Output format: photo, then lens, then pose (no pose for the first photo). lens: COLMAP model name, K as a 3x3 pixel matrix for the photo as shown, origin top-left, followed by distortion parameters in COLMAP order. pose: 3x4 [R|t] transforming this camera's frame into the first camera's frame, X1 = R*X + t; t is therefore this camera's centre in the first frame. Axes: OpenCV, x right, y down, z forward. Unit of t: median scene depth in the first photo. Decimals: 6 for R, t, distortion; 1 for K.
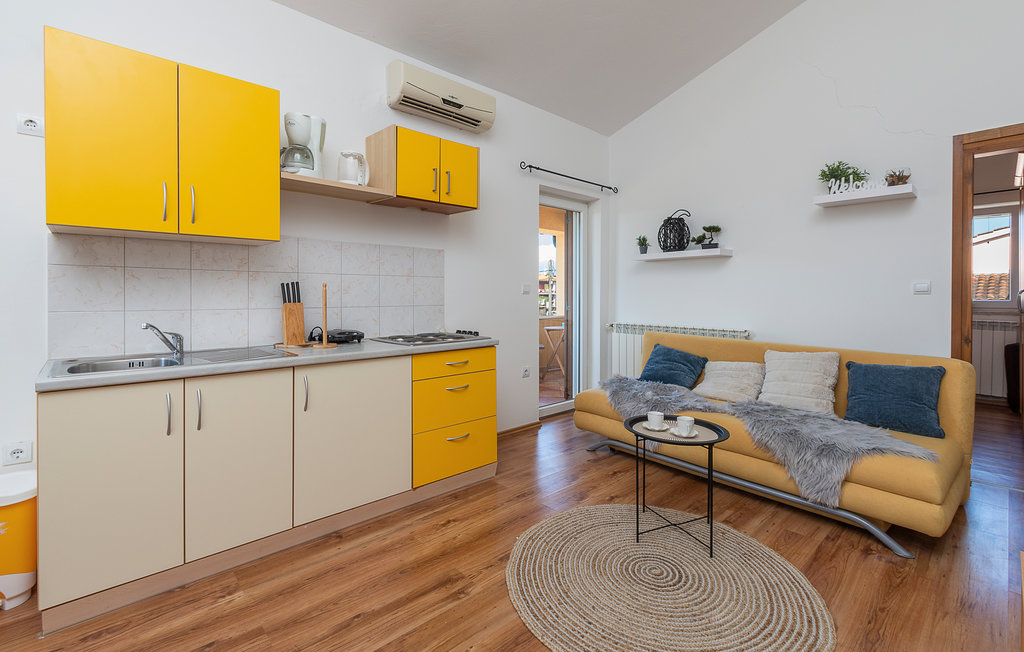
lens RADIAL K [[476.4, 0, 528.6], [0, 476.4, 286.7], [0, 0, 1]] dist [0.011254, -0.008059]
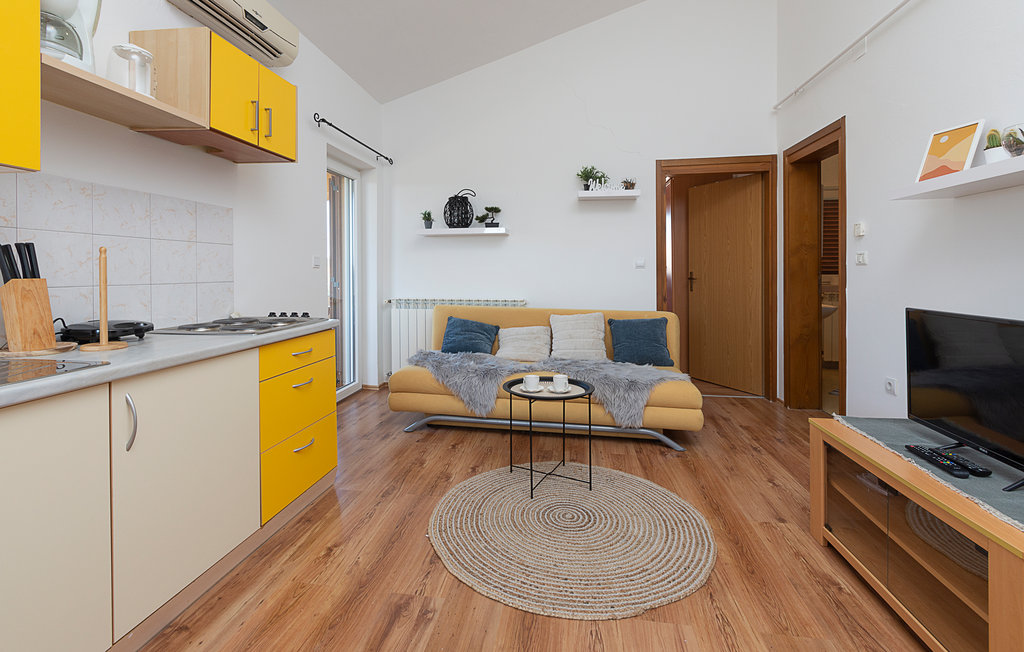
lens RADIAL K [[476.4, 0, 500.8], [0, 476.4, 262.9], [0, 0, 1]] dist [0.011254, -0.008059]
pose [[0.773863, 0.010817, 0.633261, -0.403244], [-0.008689, 0.999941, -0.006462, 0.012873], [-0.633293, -0.000502, 0.773912, 0.174487]]
